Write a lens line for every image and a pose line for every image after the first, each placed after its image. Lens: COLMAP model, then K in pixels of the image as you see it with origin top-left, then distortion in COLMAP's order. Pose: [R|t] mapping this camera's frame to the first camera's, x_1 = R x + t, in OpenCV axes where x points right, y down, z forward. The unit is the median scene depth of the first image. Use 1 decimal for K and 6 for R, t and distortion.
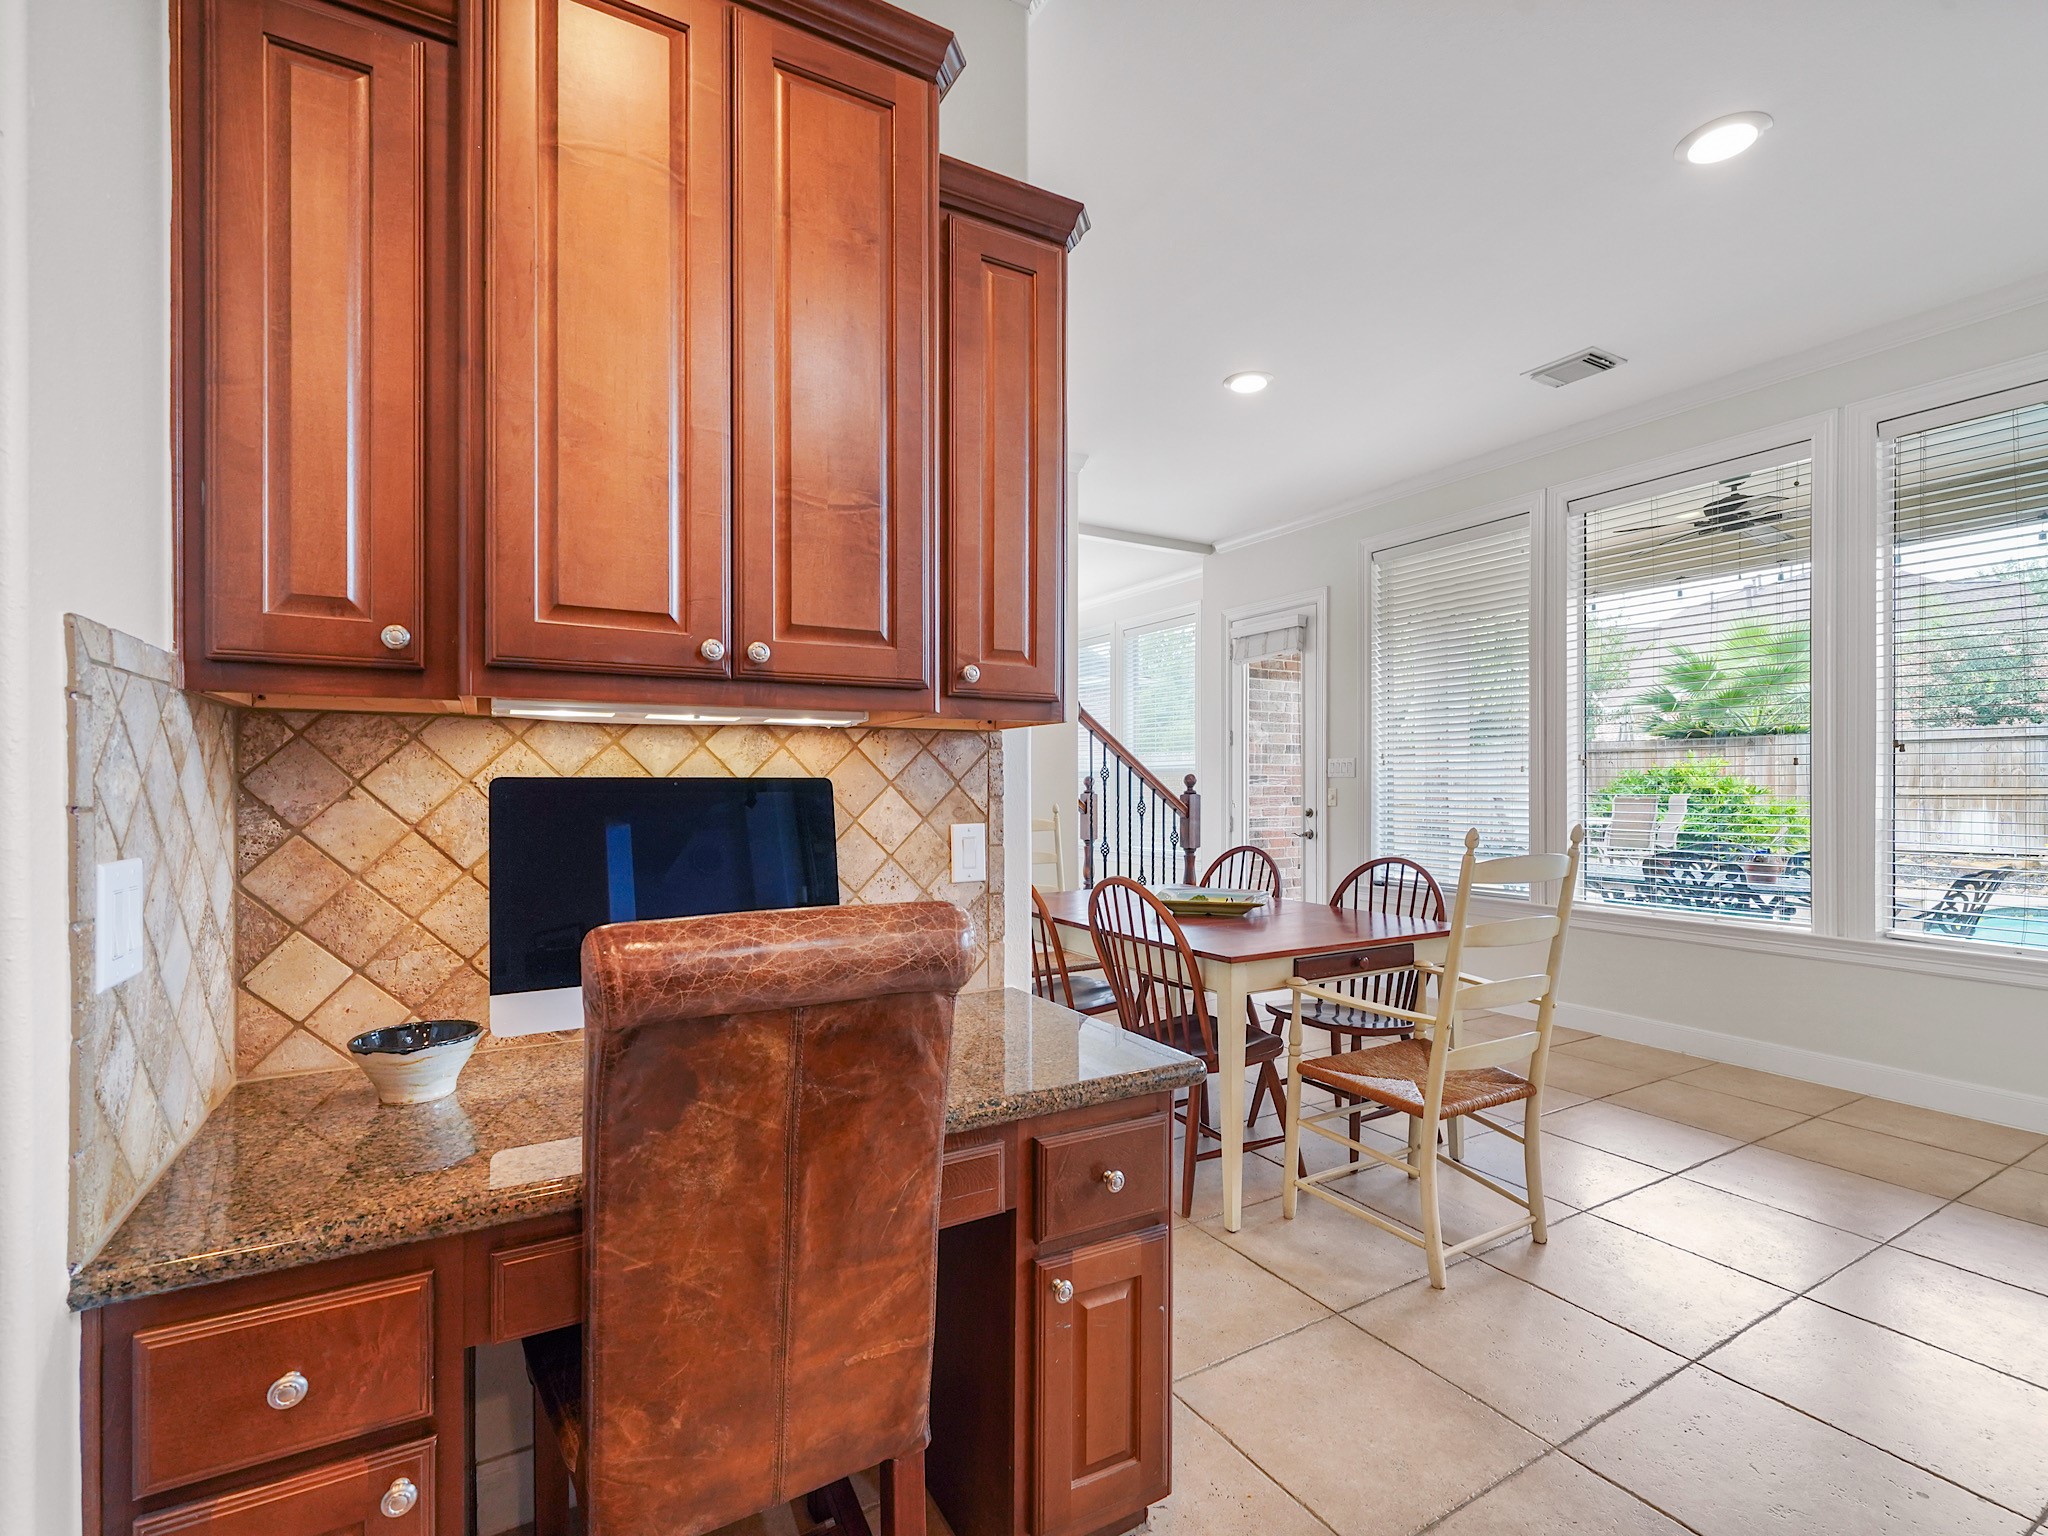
lens RADIAL K [[924.1, 0, 1024.6], [0, 924.1, 785.3], [0, 0, 1]] dist [-0.002320, -0.000457]
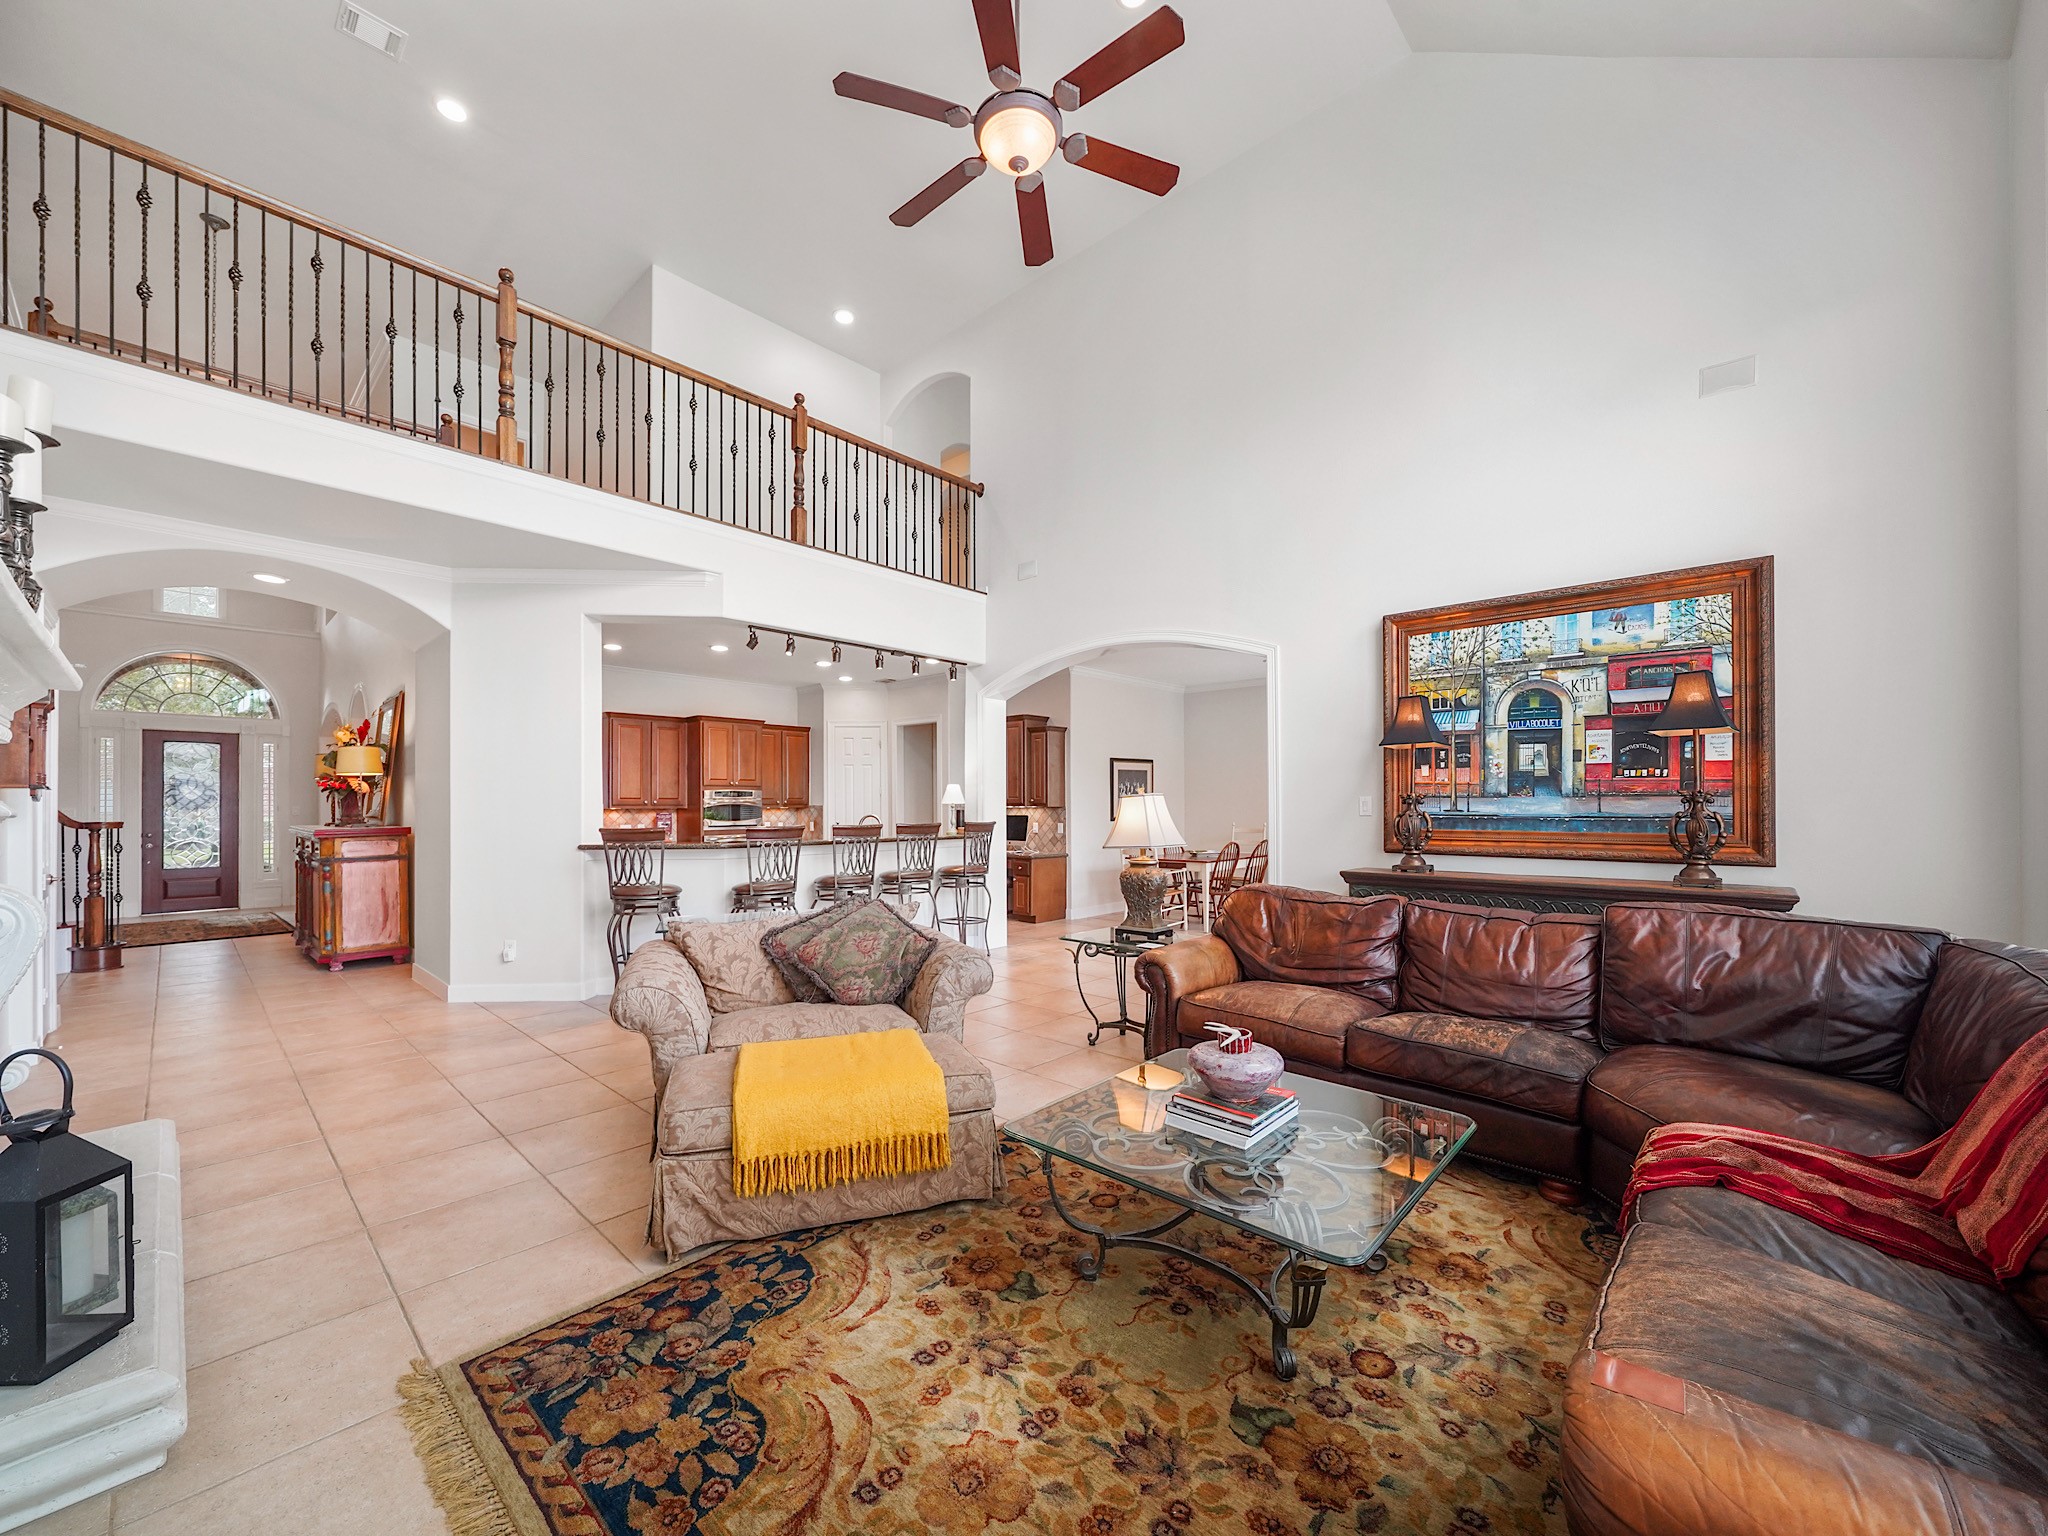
lens RADIAL K [[795.7, 0, 1021.4], [0, 795.7, 798.3], [0, 0, 1]] dist [0.000742, -0.004355]
pose [[0.283323, -0.013213, -0.958933, 6.157020], [0.002795, 0.999912, -0.012952, -0.064142], [0.959020, 0.000989, 0.283335, -0.845395]]
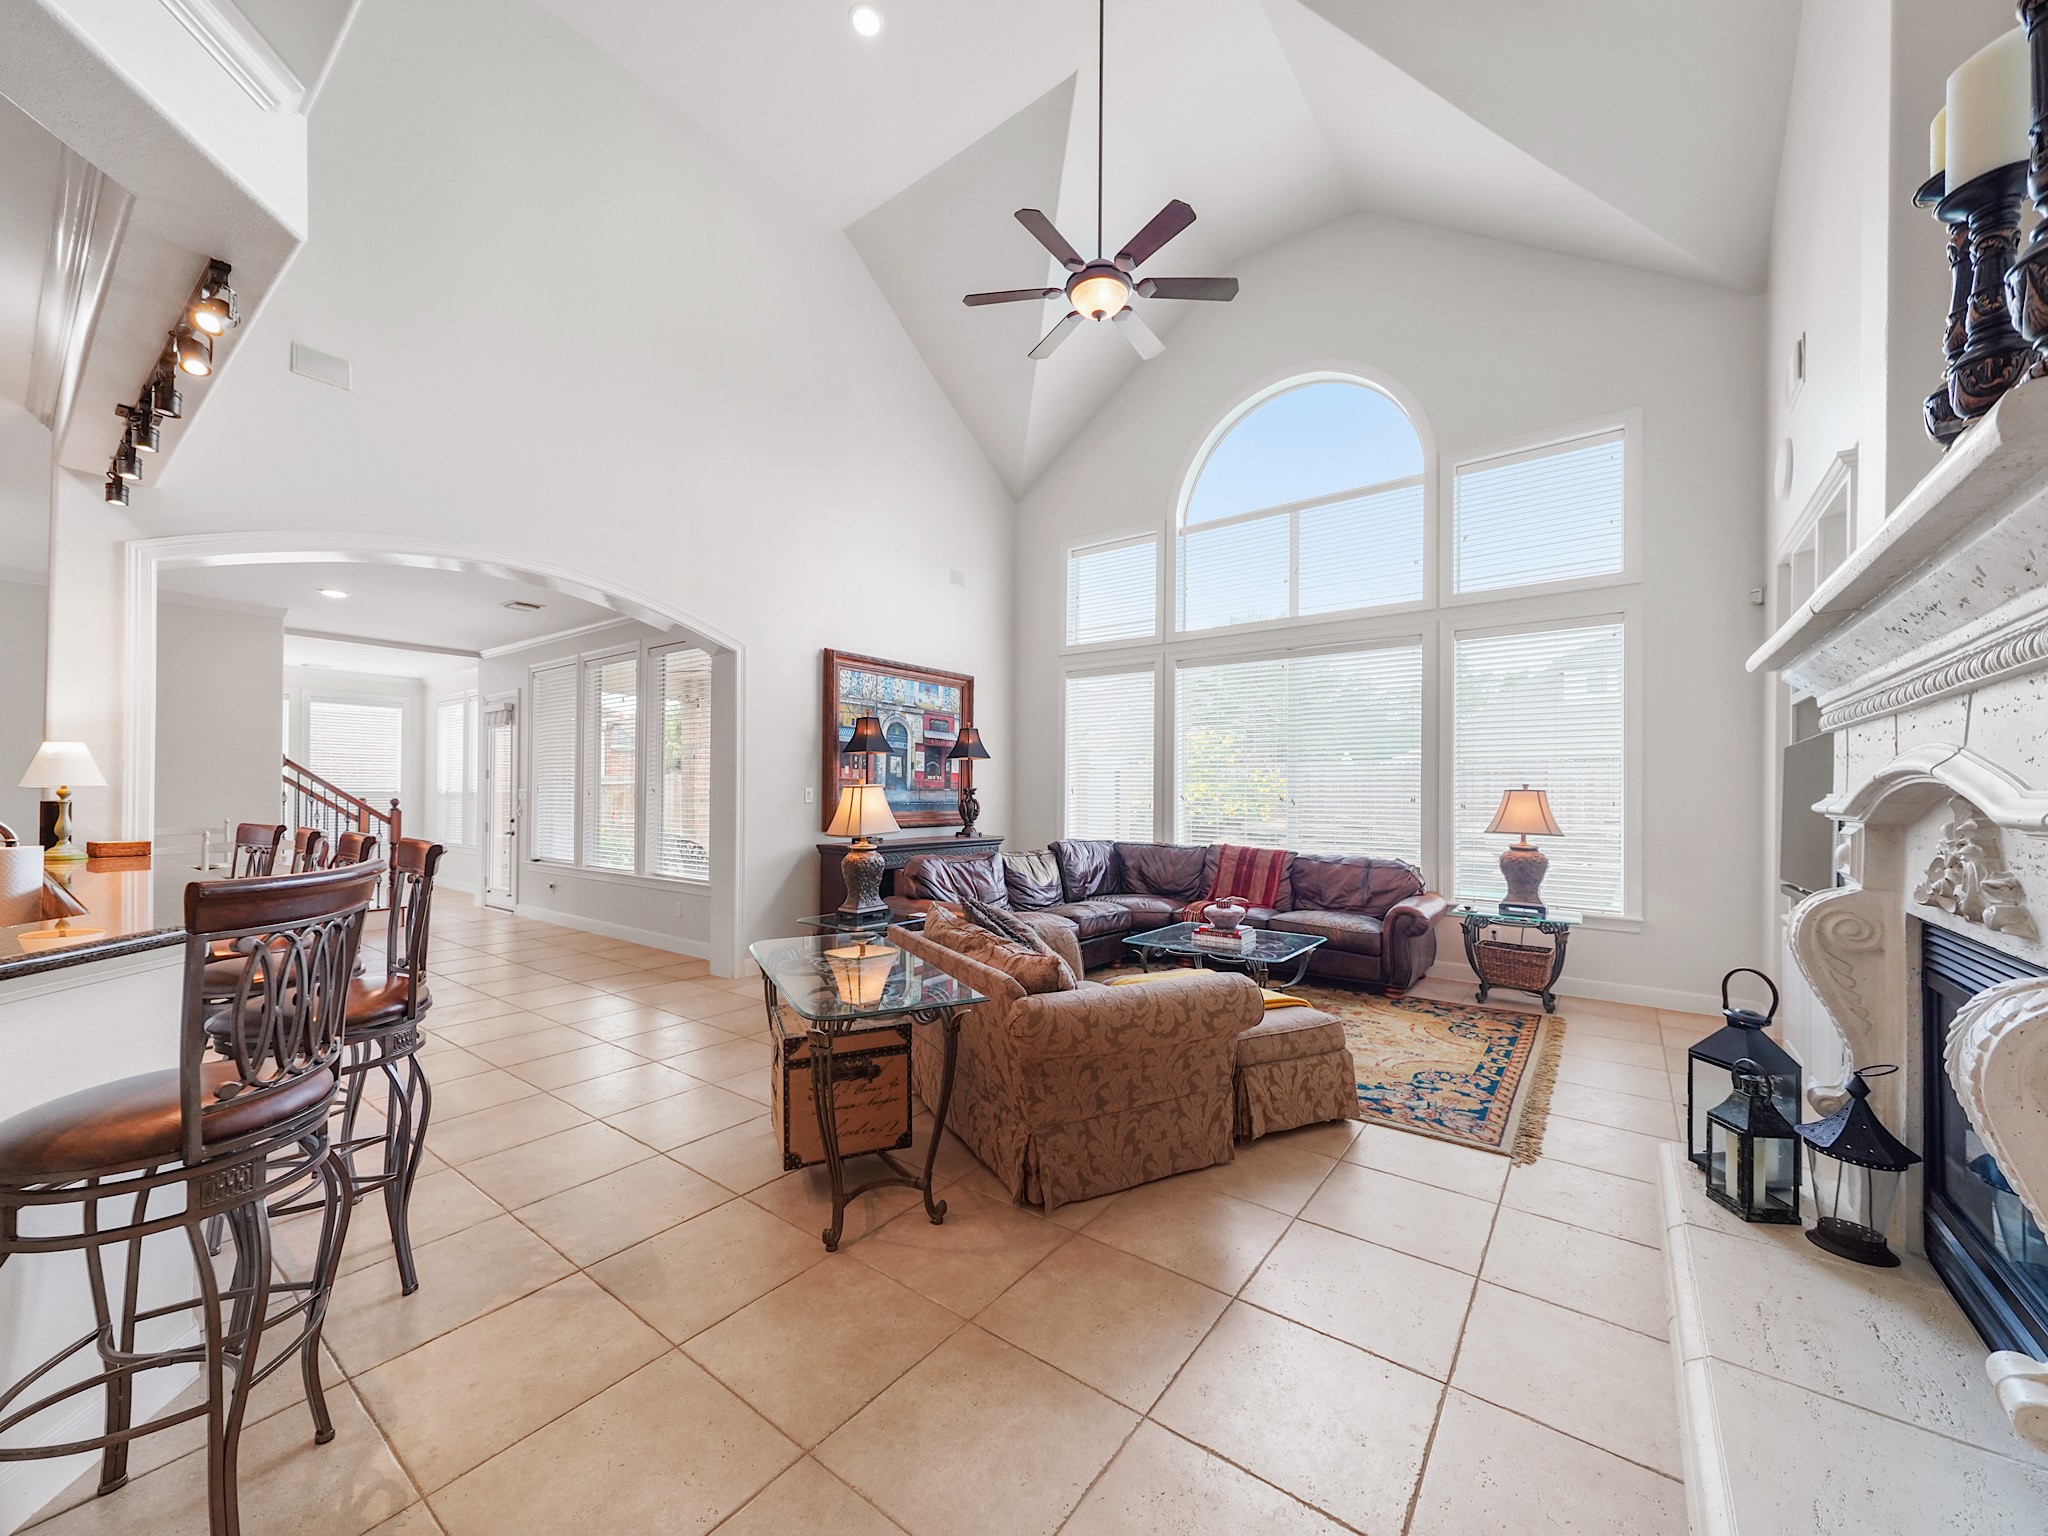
lens RADIAL K [[782.6, 0, 1014.5], [0, 782.6, 787.2], [0, 0, 1]] dist [0.013035, -0.000221]
pose [[0.928378, 0.007502, 0.371561, 2.616682], [-0.004320, 0.999947, -0.009394, -0.077858], [-0.371612, 0.007116, 0.928361, -2.851886]]
